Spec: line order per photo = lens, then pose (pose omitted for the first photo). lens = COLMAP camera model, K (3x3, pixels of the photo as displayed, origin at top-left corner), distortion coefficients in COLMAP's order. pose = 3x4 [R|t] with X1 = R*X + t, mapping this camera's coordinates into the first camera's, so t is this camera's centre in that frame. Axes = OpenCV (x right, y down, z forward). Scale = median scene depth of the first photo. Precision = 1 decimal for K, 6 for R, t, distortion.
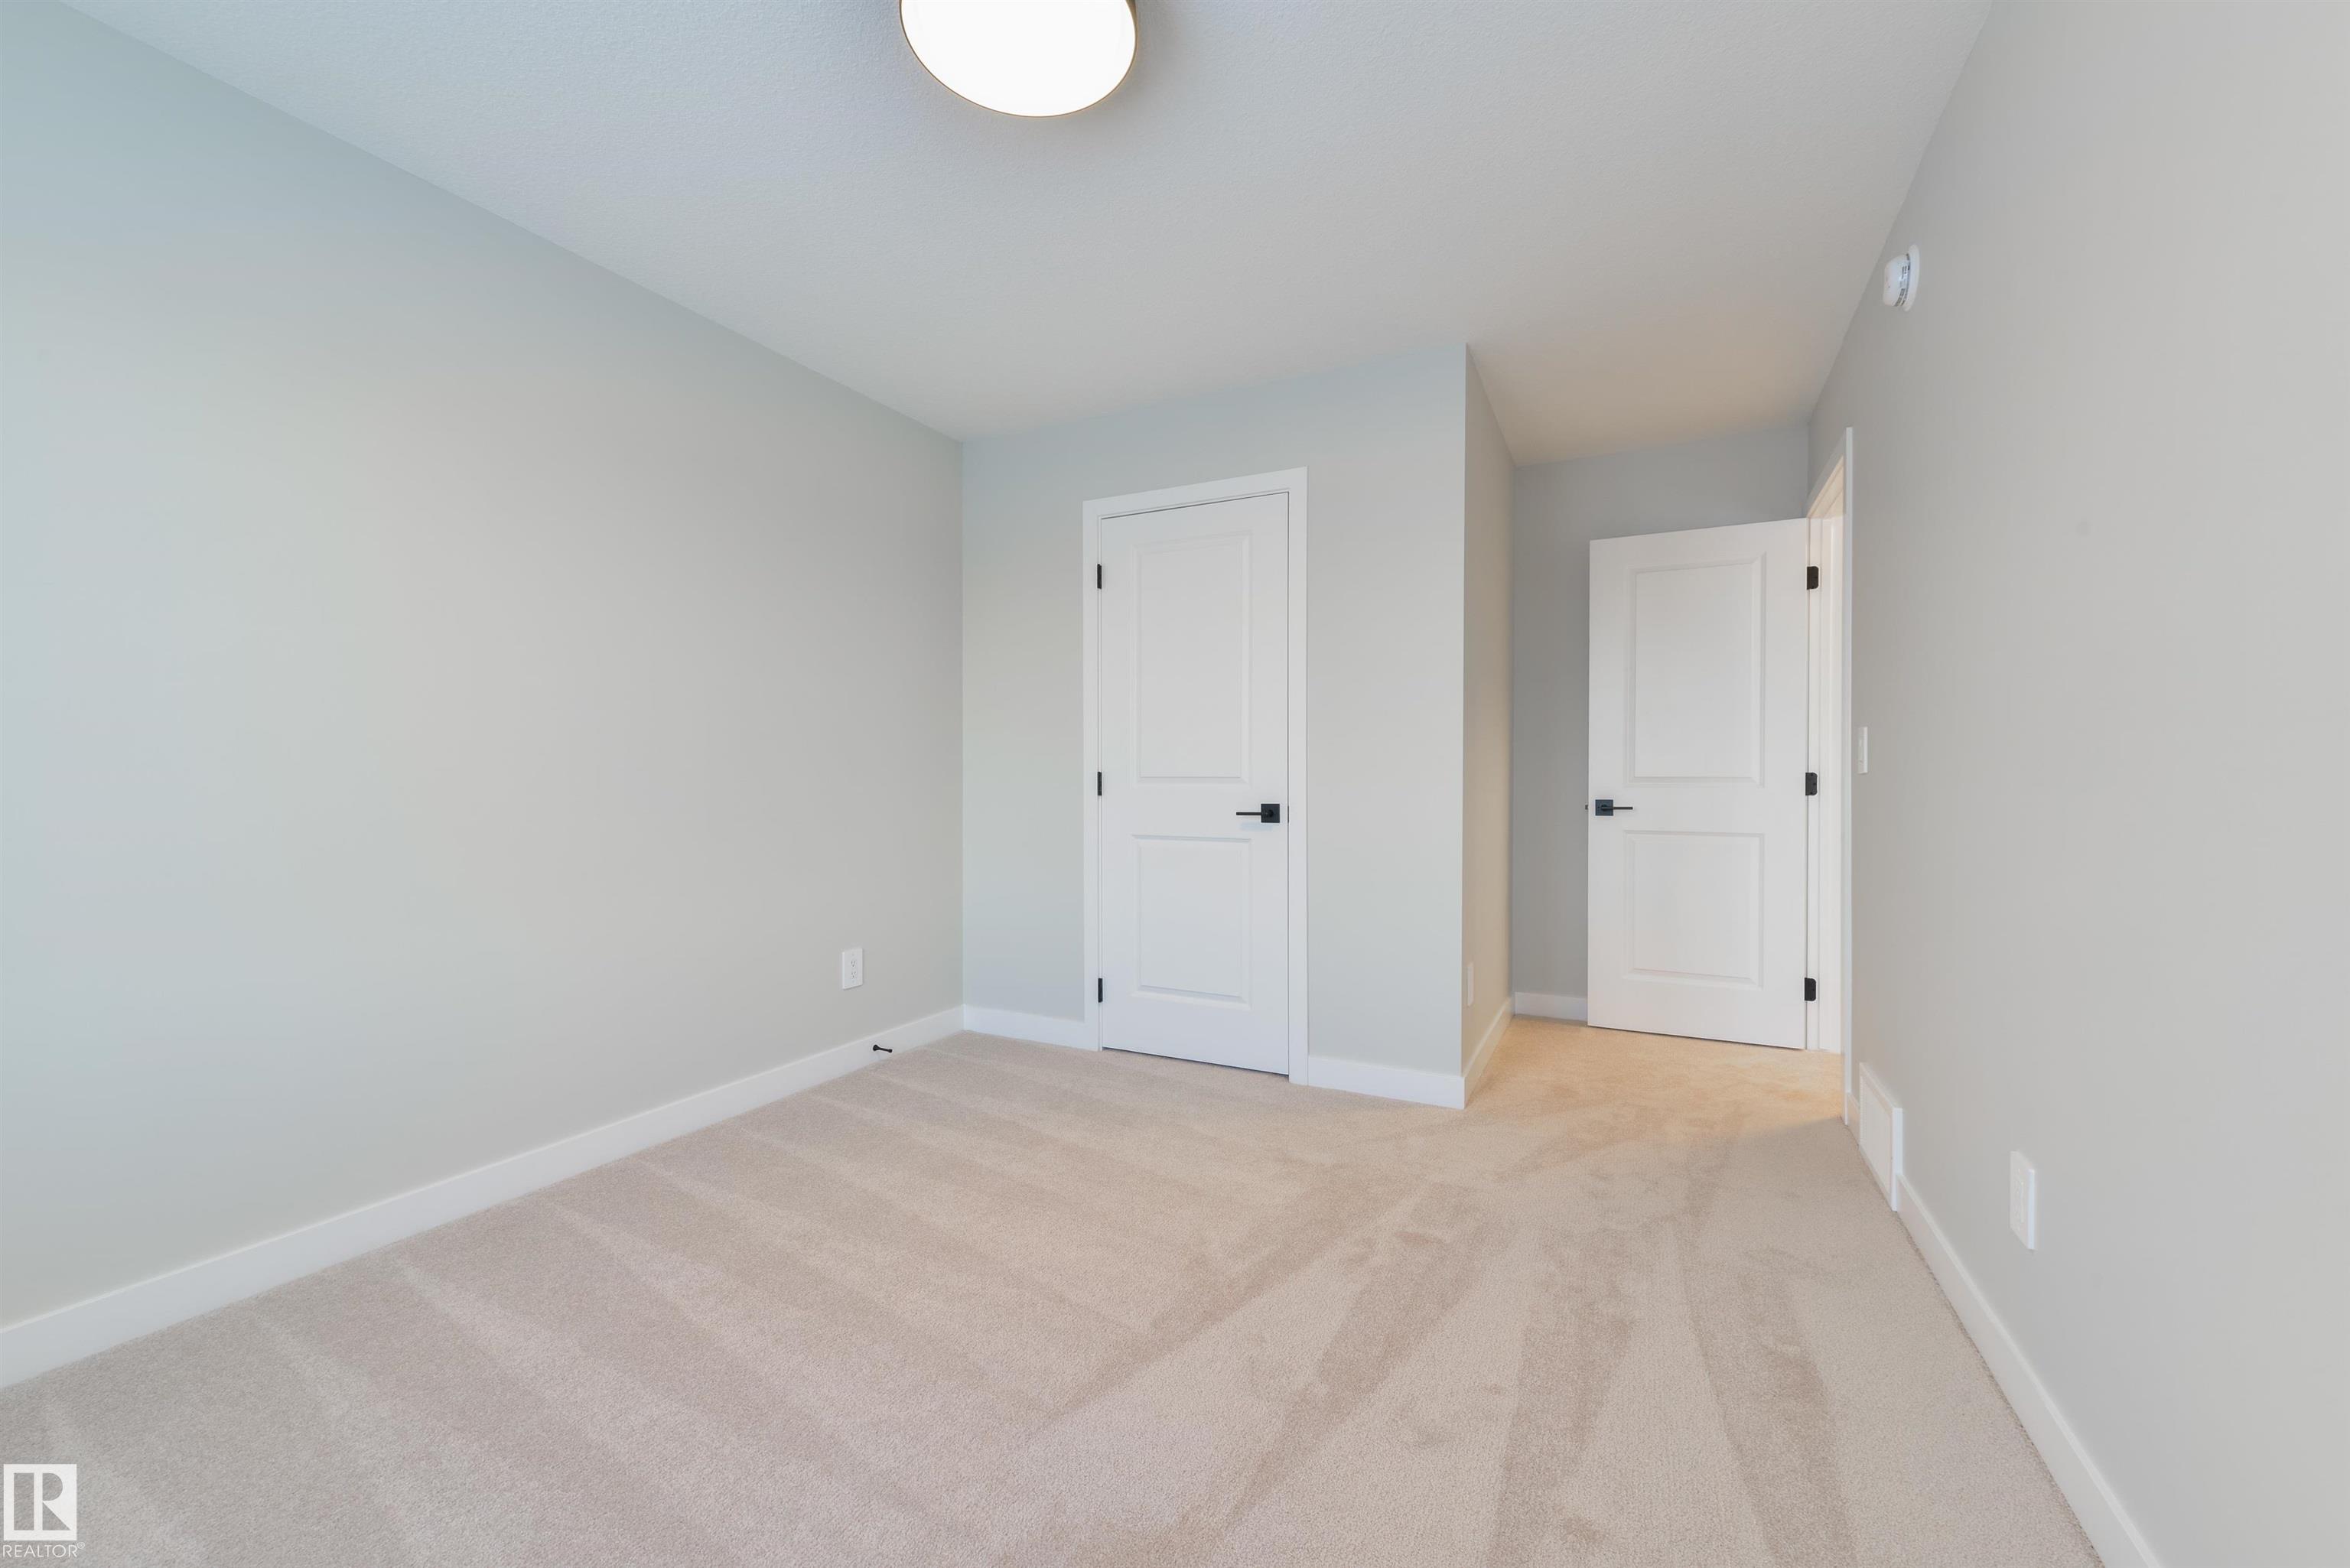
lens RADIAL K [[924.3, 0, 1175.0], [0, 924.3, 784.0], [0, 0, 1]] dist [0.028150, 0.000018]
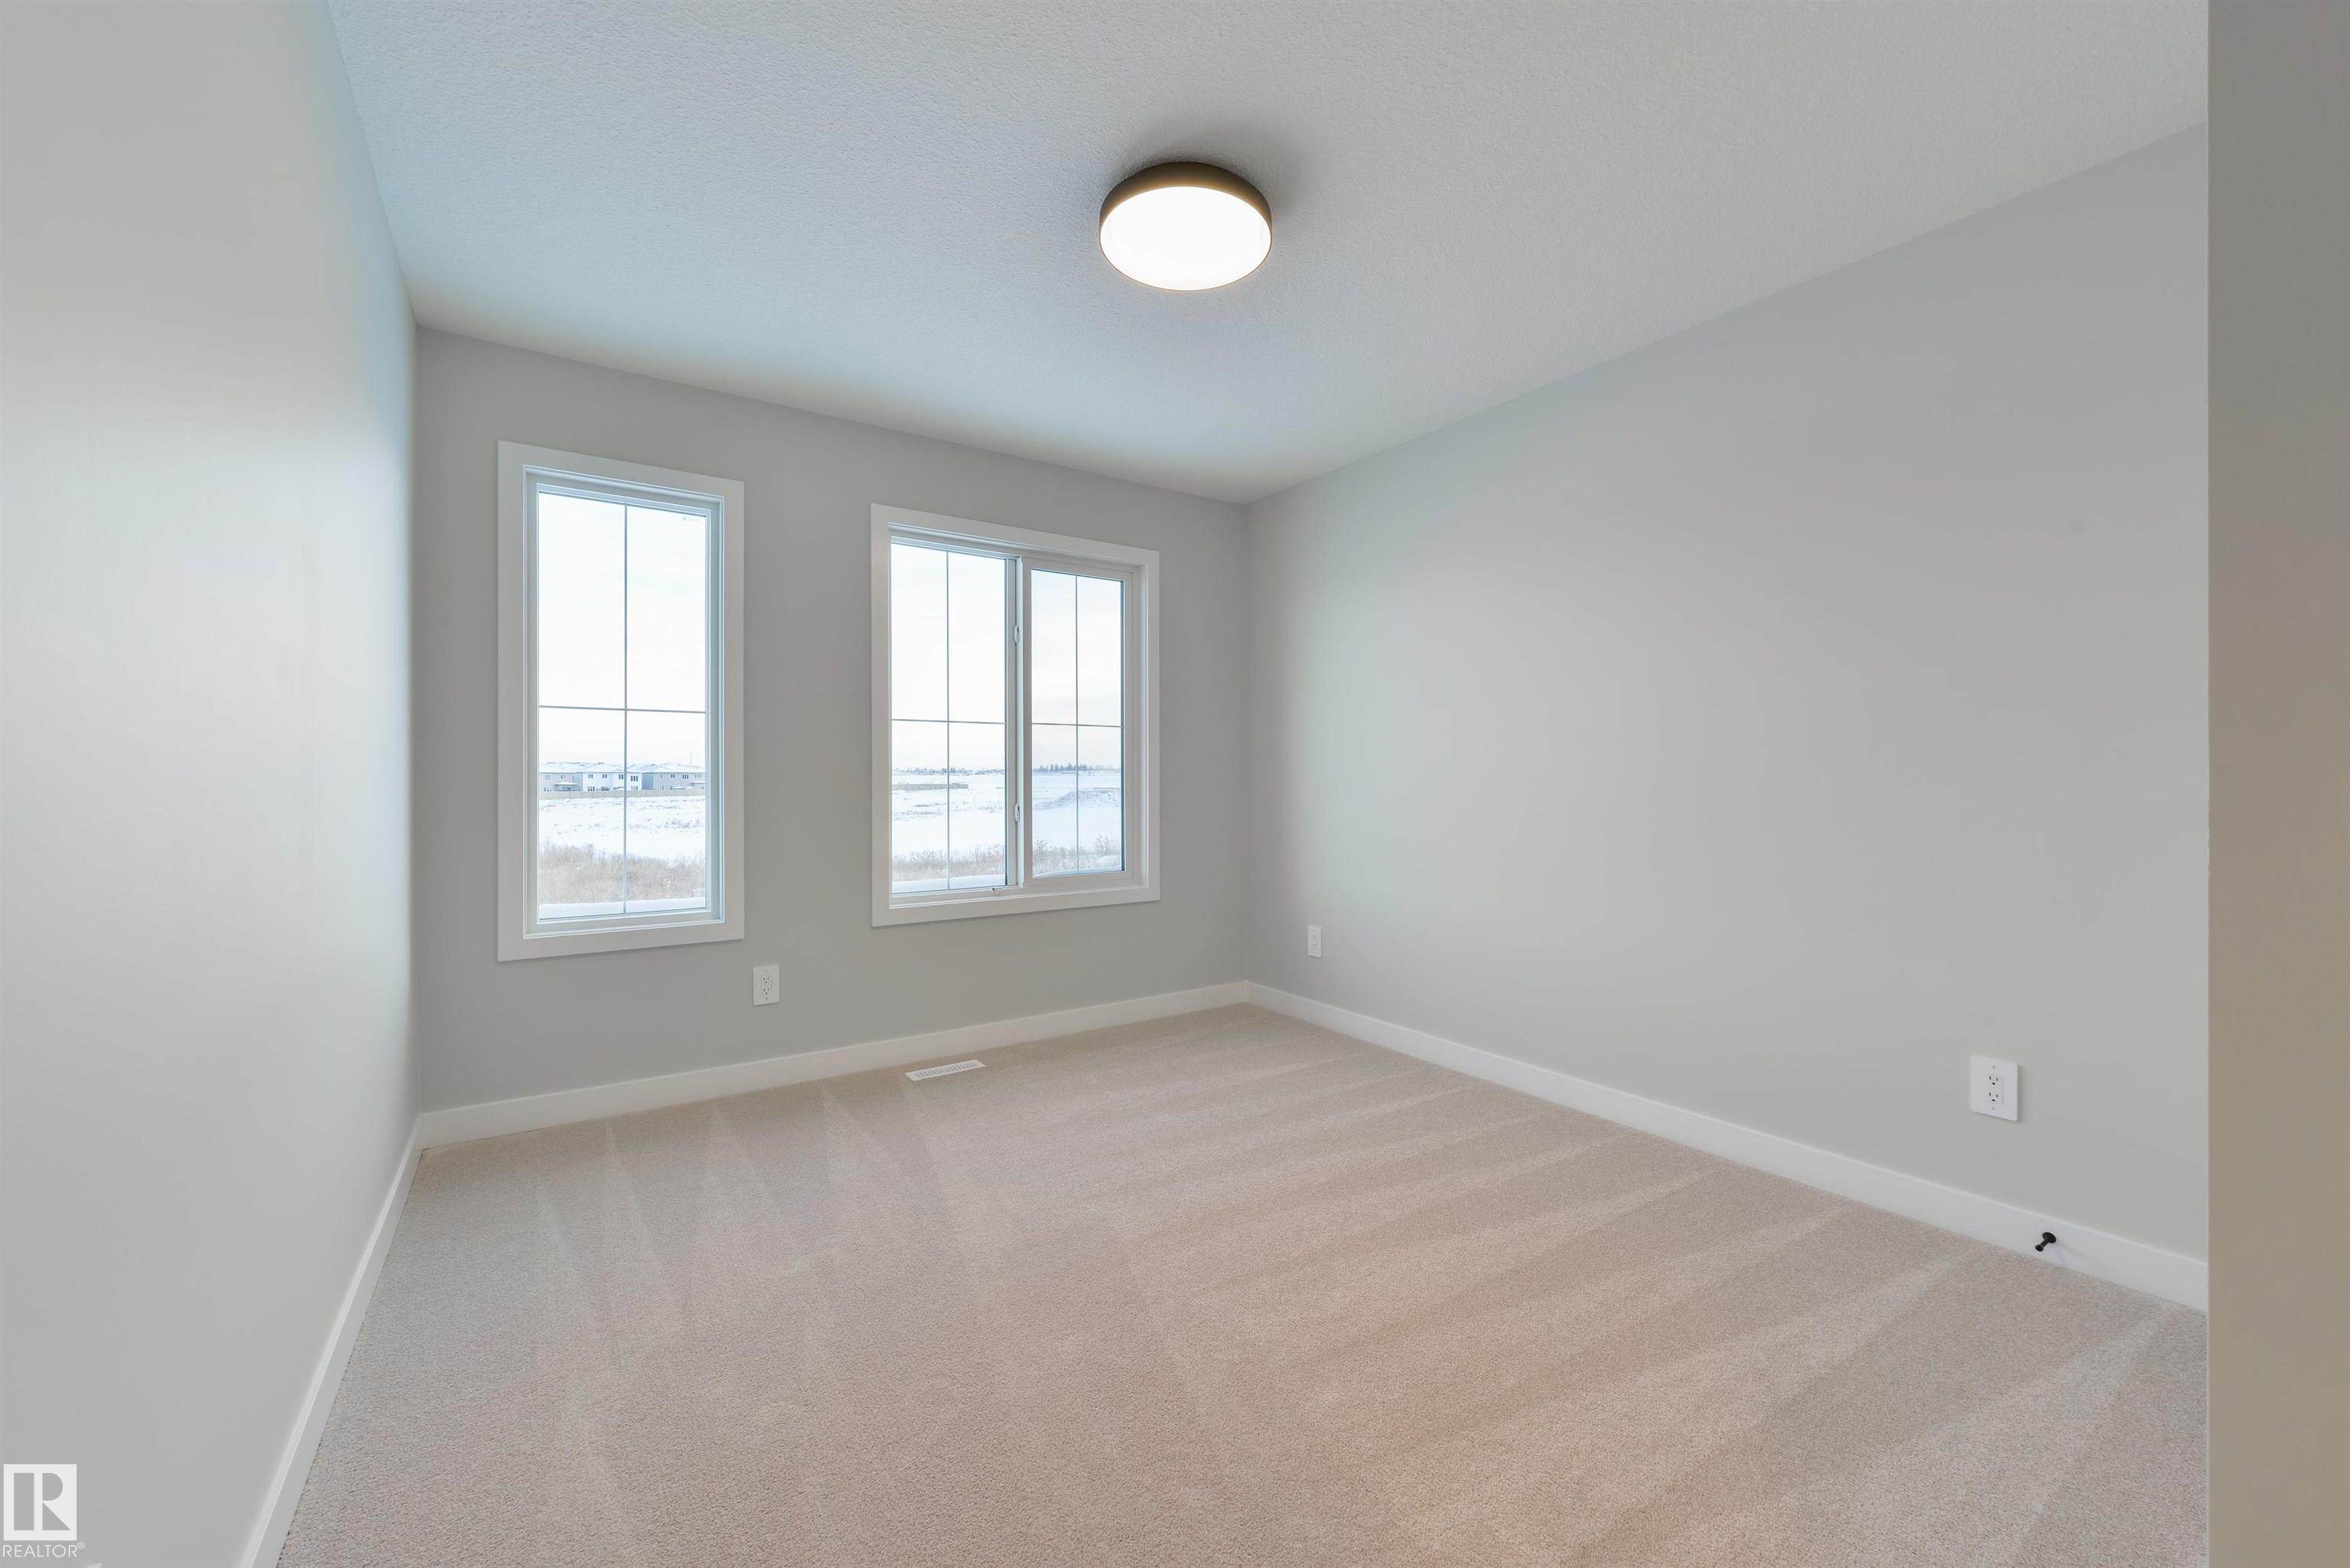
lens RADIAL K [[924.3, 0, 1175.0], [0, 924.3, 784.0], [0, 0, 1]] dist [0.028150, 0.000018]
pose [[-0.490351, 0.005022, -0.871510, 0.566995], [0.004417, 0.999985, 0.003278, -0.021176], [0.871514, -0.002242, -0.490366, 0.913358]]
